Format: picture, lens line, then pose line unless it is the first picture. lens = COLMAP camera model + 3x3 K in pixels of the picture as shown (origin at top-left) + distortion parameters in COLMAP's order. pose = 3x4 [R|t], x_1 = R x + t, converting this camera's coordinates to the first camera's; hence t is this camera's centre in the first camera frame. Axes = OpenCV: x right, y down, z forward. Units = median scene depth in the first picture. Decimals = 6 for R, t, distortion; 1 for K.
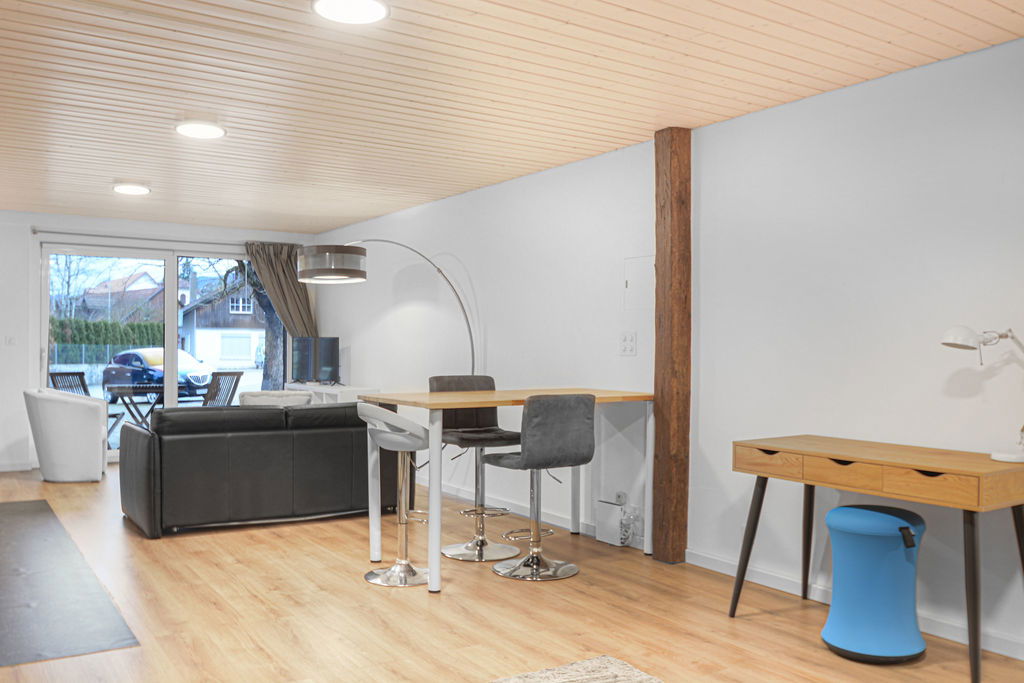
lens RADIAL K [[872.9, 0, 507.9], [0, 872.9, 347.8], [0, 0, 1]] dist [-0.039414, -0.002103]
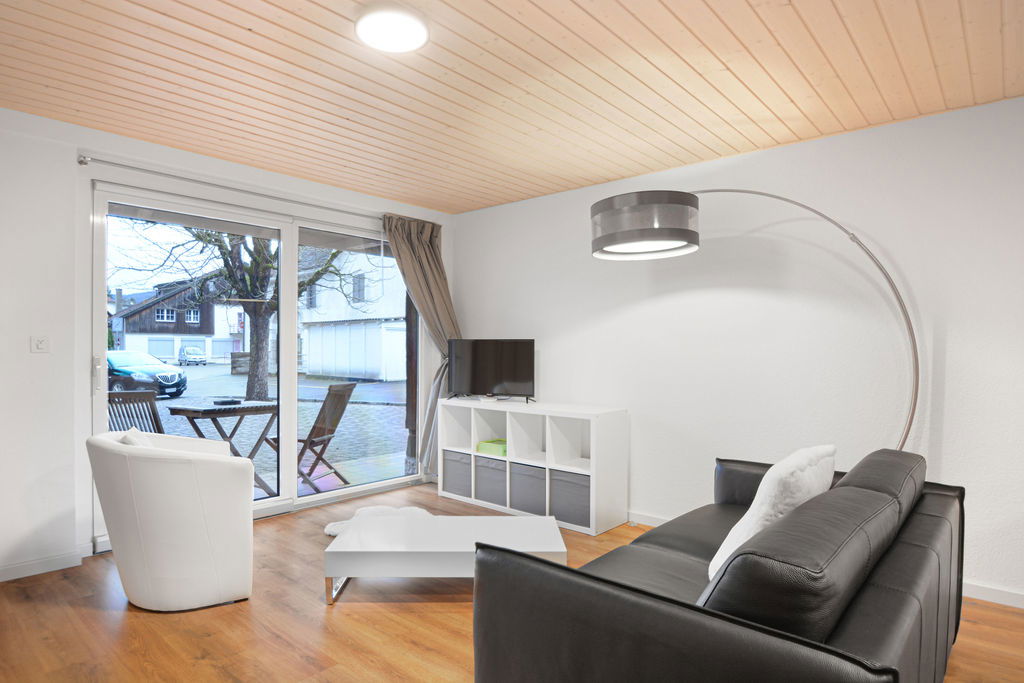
lens RADIAL K [[587.2, 0, 520.9], [0, 587.2, 346.5], [0, 0, 1]] dist [-0.019262, -0.003645]
pose [[0.964294, -0.002626, 0.264821, -0.119794], [0.003153, 0.999994, -0.001566, -0.001705], [-0.264815, 0.002345, 0.964296, 0.176414]]
